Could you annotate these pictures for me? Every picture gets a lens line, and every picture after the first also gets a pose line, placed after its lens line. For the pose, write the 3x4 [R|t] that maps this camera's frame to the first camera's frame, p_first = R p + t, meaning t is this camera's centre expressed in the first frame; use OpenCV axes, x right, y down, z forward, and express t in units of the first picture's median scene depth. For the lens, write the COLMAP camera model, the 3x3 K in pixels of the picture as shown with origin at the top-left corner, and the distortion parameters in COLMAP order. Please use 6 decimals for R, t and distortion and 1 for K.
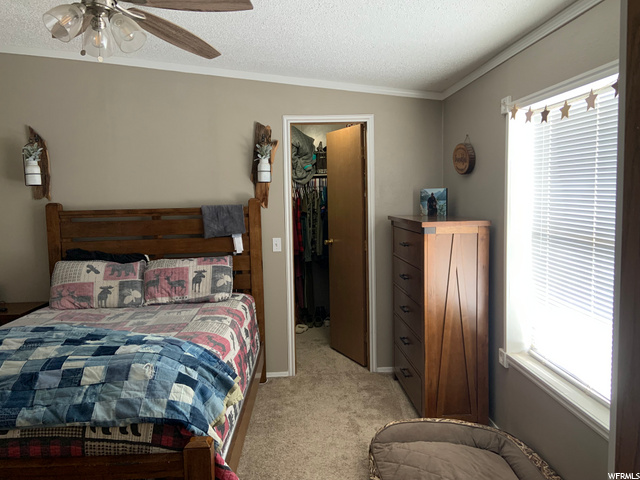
lens RADIAL K [[487.8, 0, 320.0], [0, 487.8, 240.0], [0, 0, 1]] dist [0.124561, -0.154106]
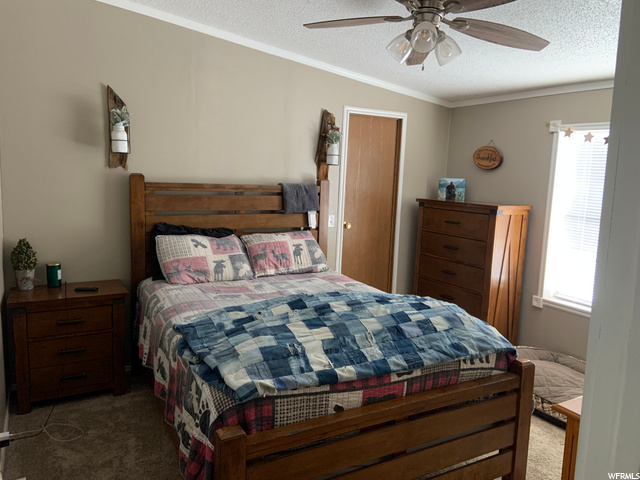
lens RADIAL K [[487.8, 0, 320.0], [0, 487.8, 240.0], [0, 0, 1]] dist [0.124561, -0.154106]
pose [[0.886832, -0.006355, 0.462048, -0.707959], [-0.016835, 0.998797, 0.046049, 0.002207], [-0.461785, -0.048617, 0.885659, 0.018057]]
